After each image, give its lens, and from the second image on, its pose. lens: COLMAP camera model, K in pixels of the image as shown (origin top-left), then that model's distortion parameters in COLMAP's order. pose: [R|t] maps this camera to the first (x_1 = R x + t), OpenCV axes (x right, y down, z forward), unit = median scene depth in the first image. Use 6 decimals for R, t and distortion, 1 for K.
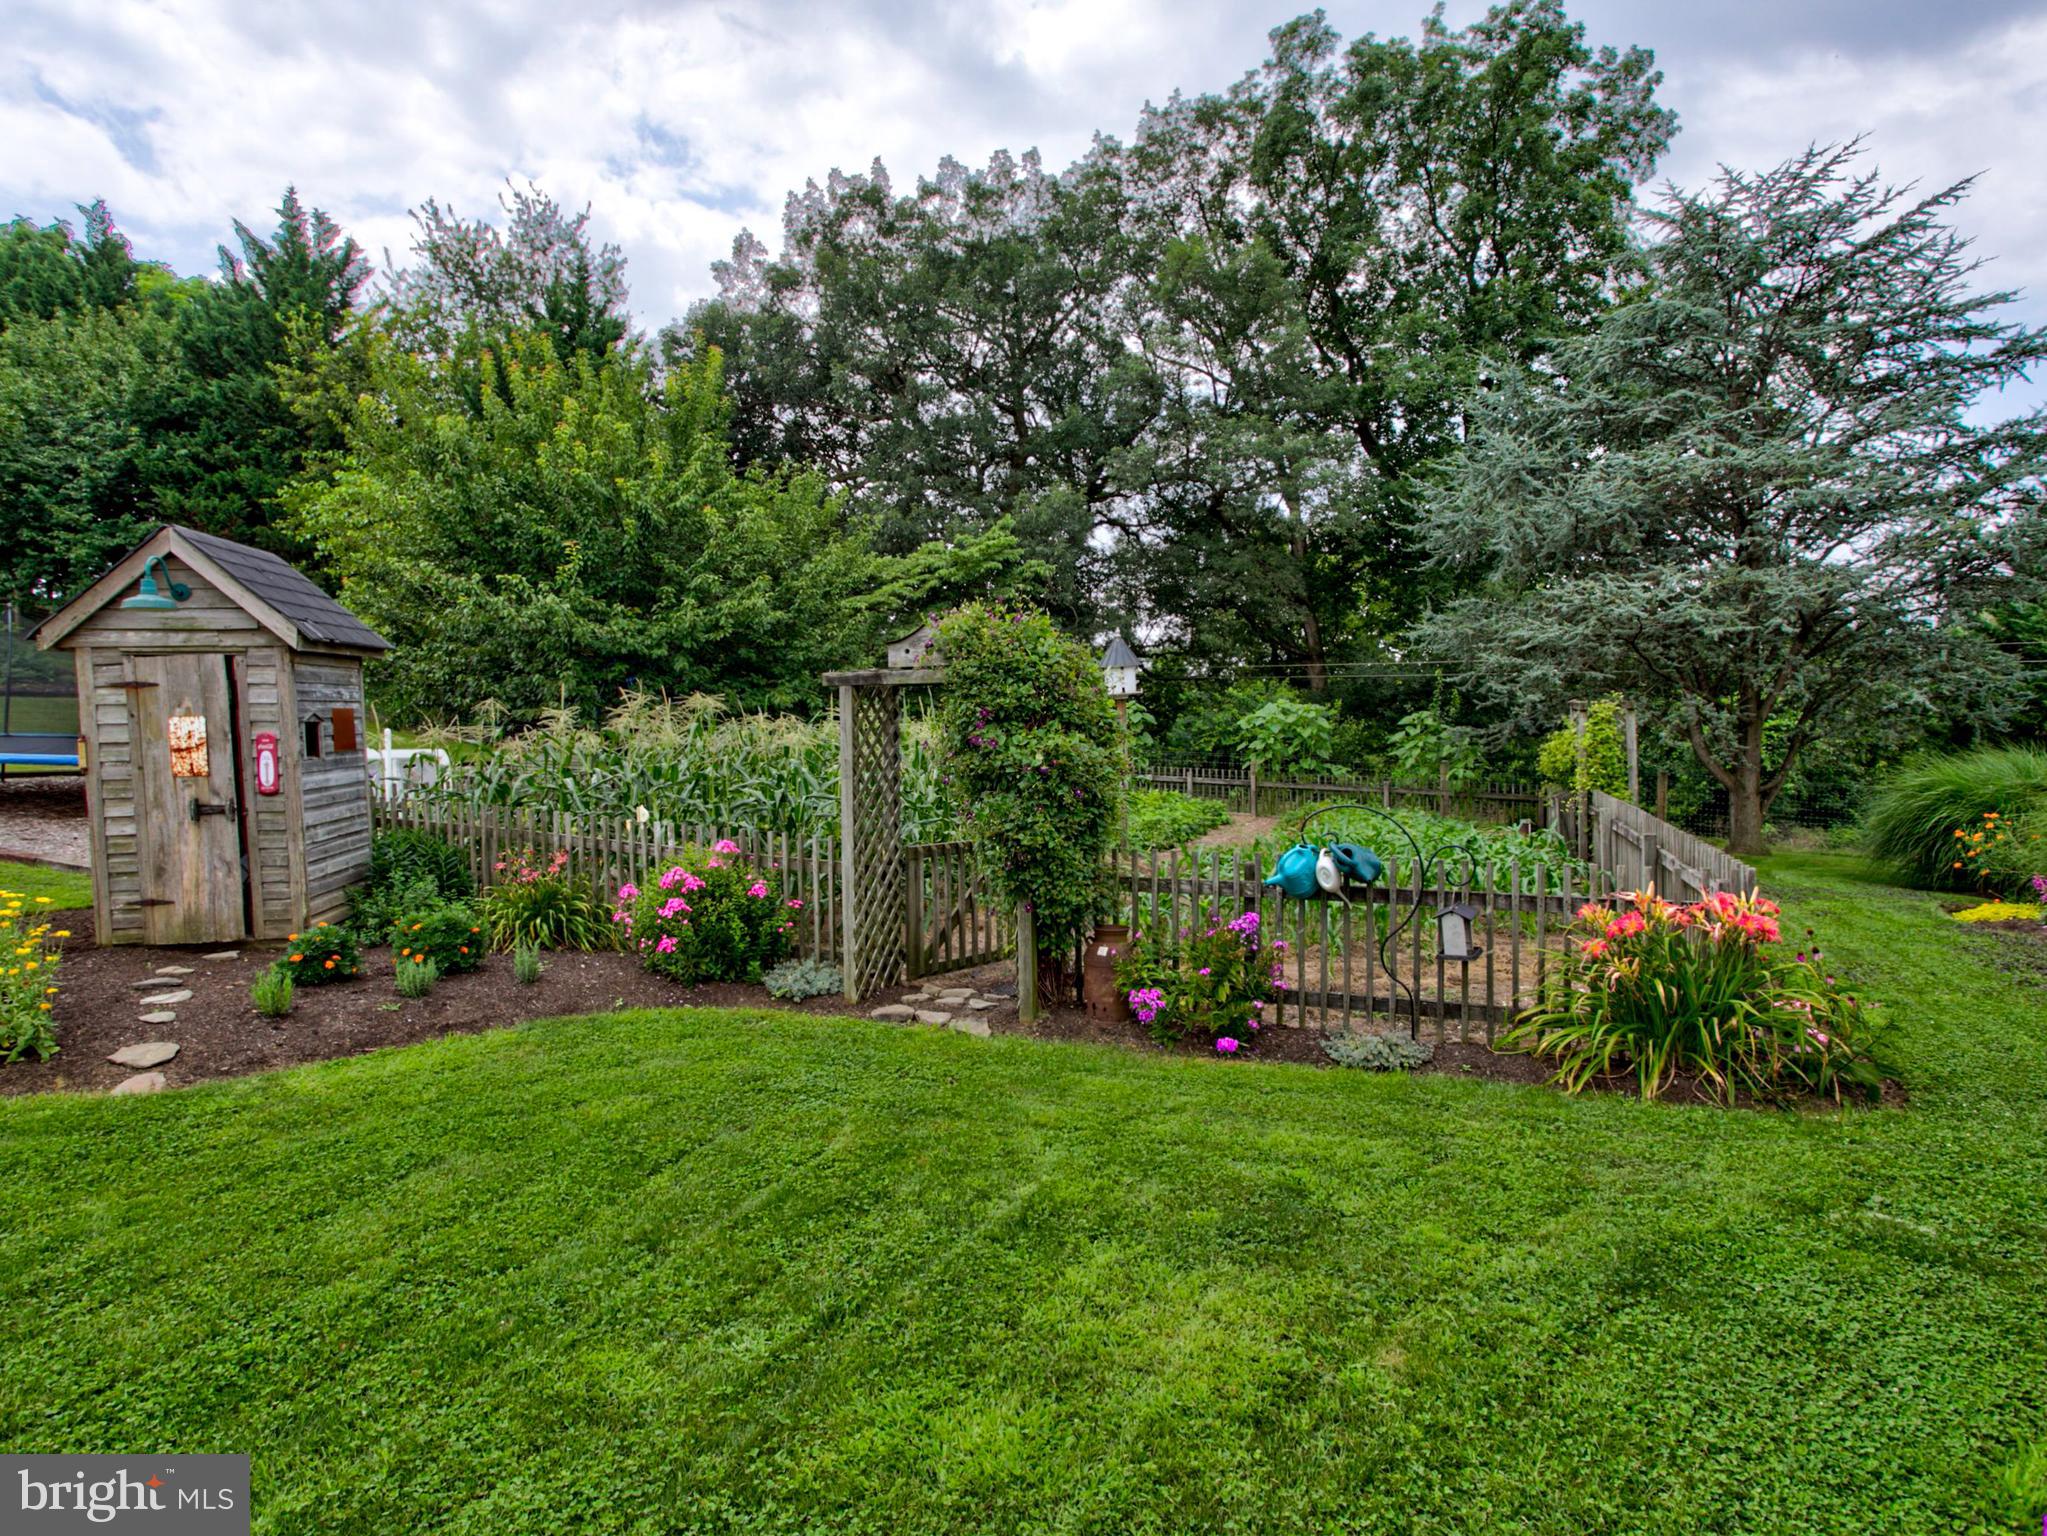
lens RADIAL K [[1151.9, 0, 1016.1], [0, 1151.9, 765.5], [0, 0, 1]] dist [0.018539, 0.002949]
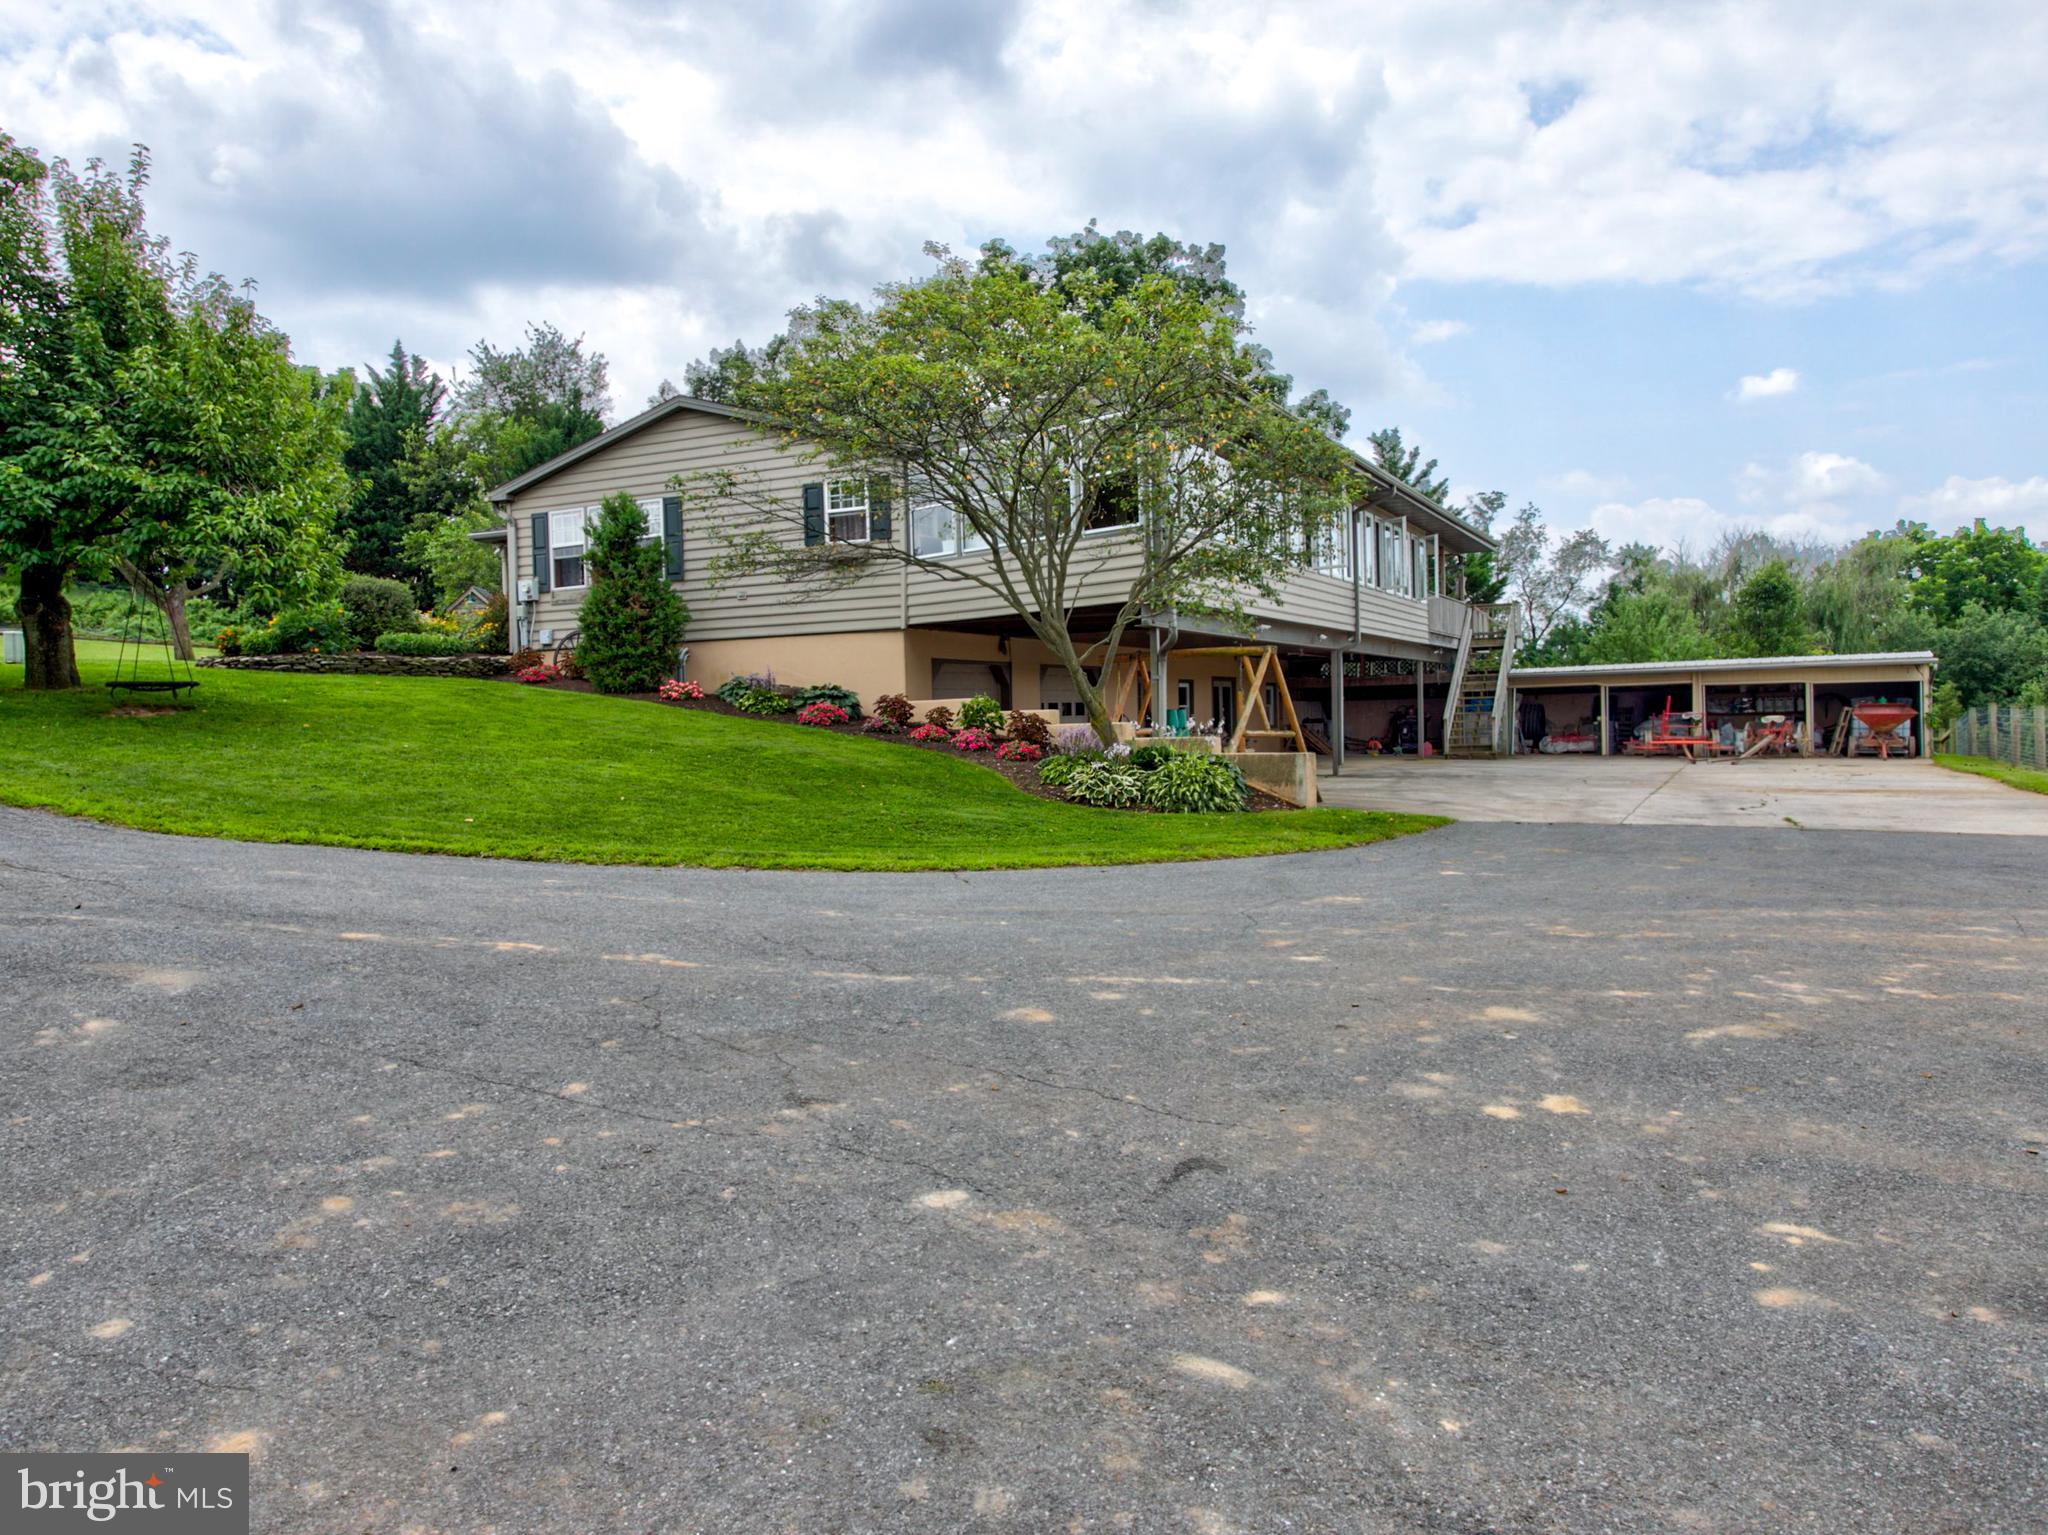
lens RADIAL K [[1459.3, 0, 1026.8], [0, 1459.3, 765.0], [0, 0, 1]] dist [0.013776, -0.001557]
pose [[0.997022, -0.009198, -0.076567, 0.422490], [0.007809, 0.999800, -0.018421, 0.139146], [0.076721, 0.017768, 0.996894, -1.019864]]
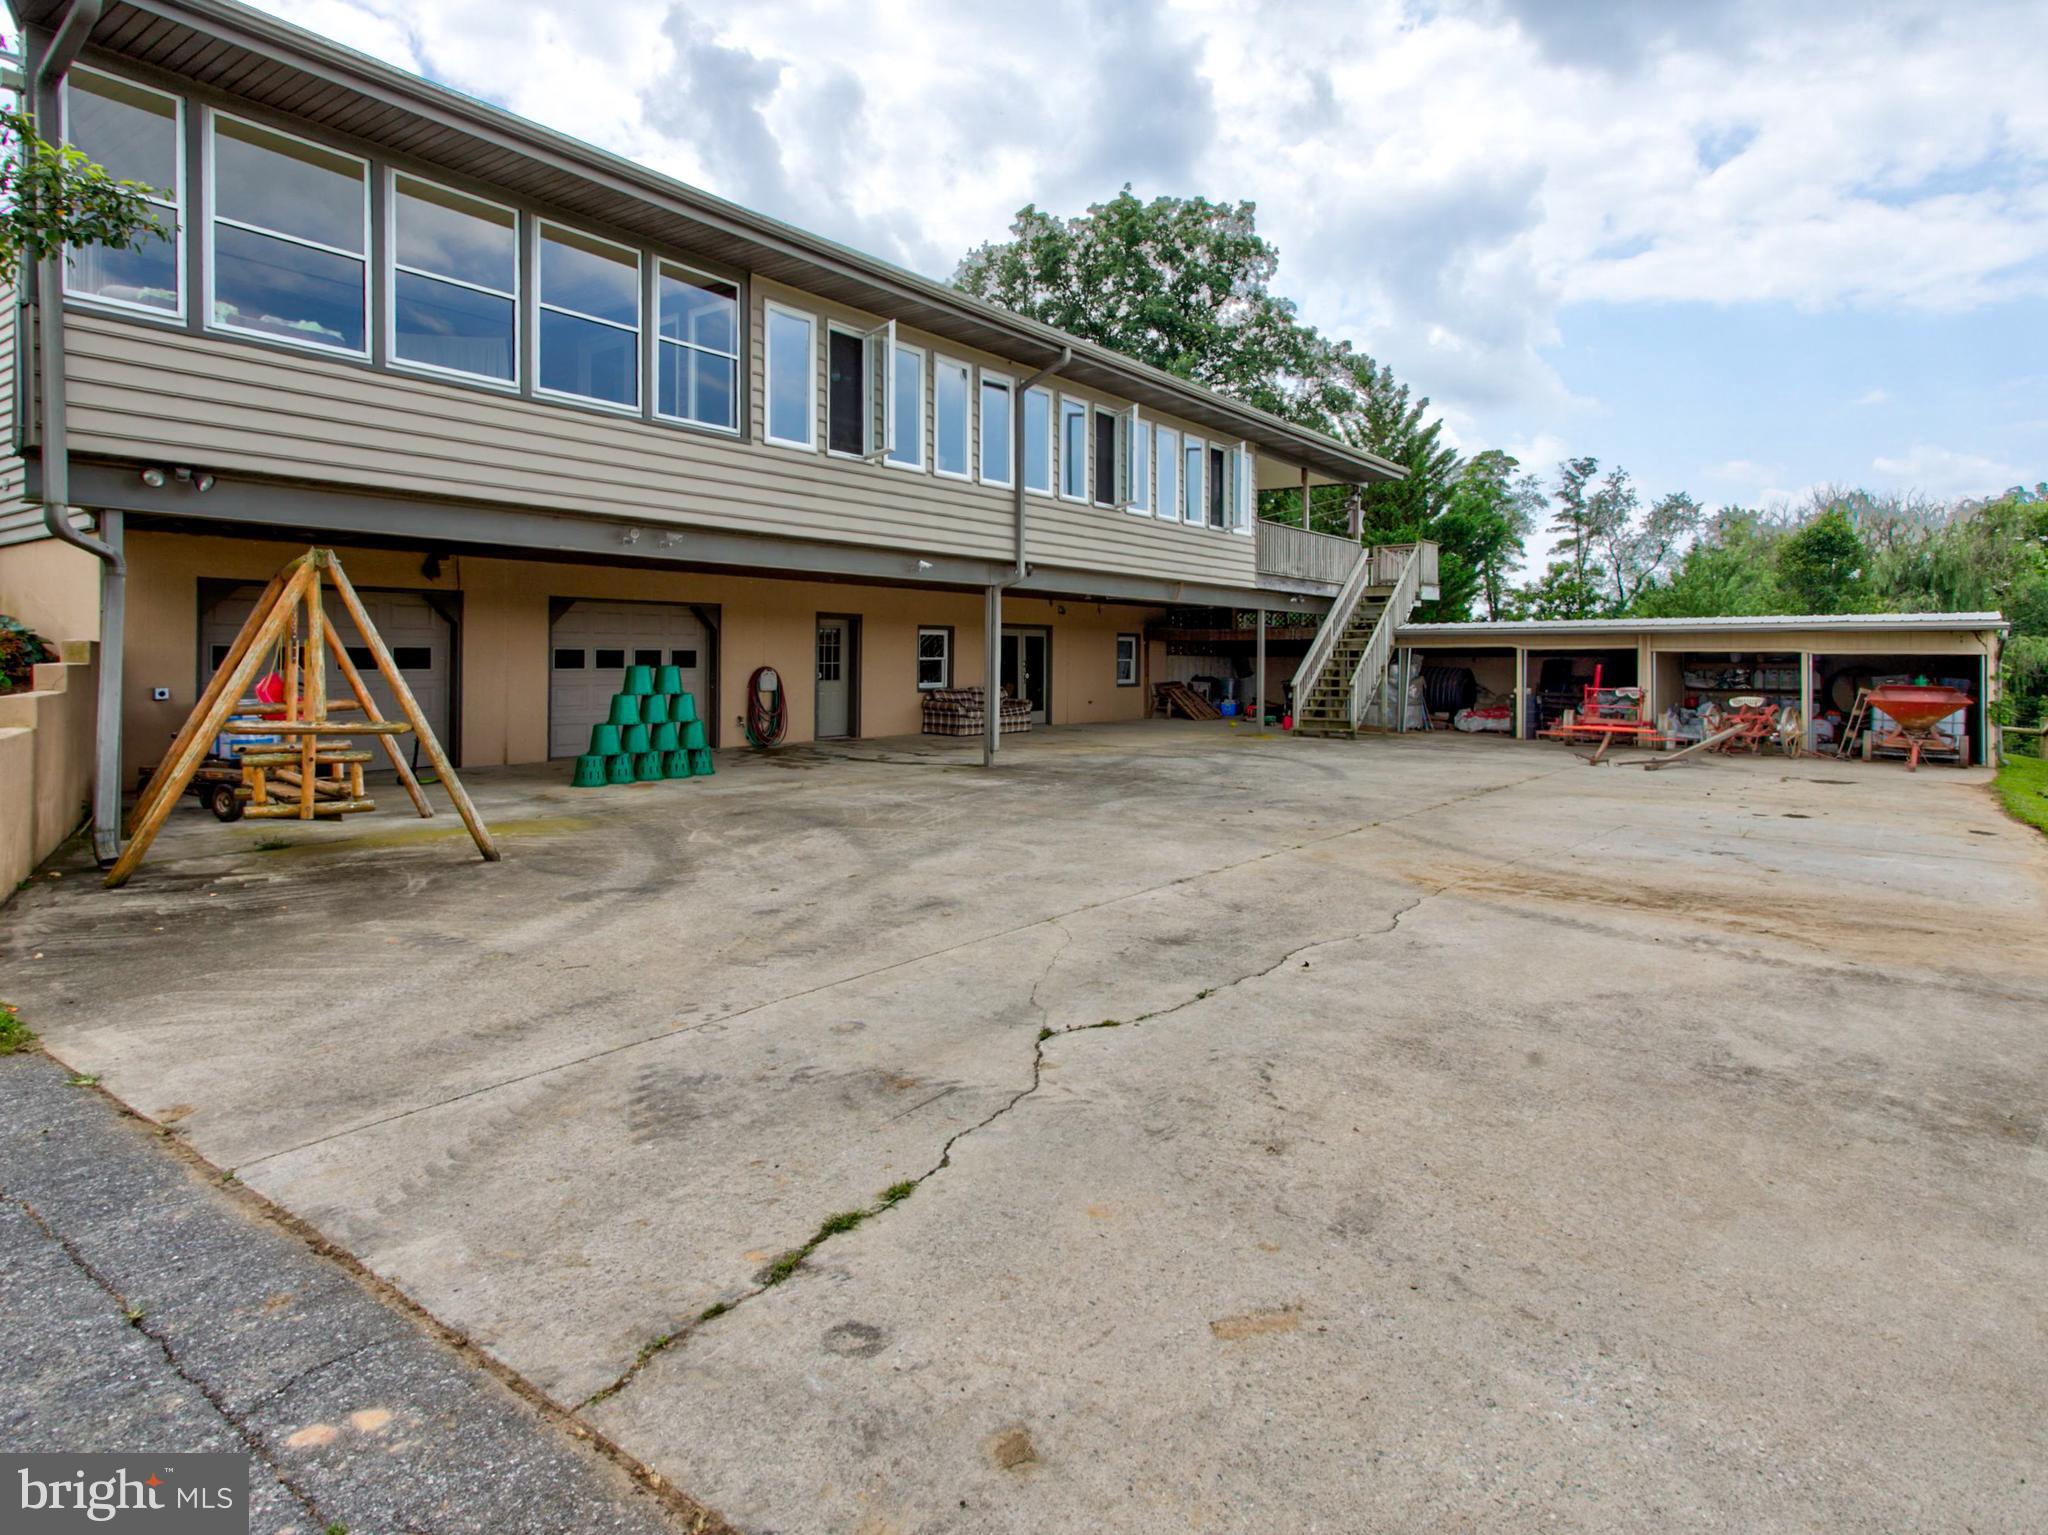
lens RADIAL K [[1152.5, 0, 1033.7], [0, 1152.5, 653.8], [0, 0, 1]] dist [0.018539, 0.002949]
pose [[0.965506, 0.016791, -0.259840, 0.679644], [-0.031112, 0.998209, -0.051100, 0.108095], [0.258516, 0.057421, 0.964299, -0.599735]]
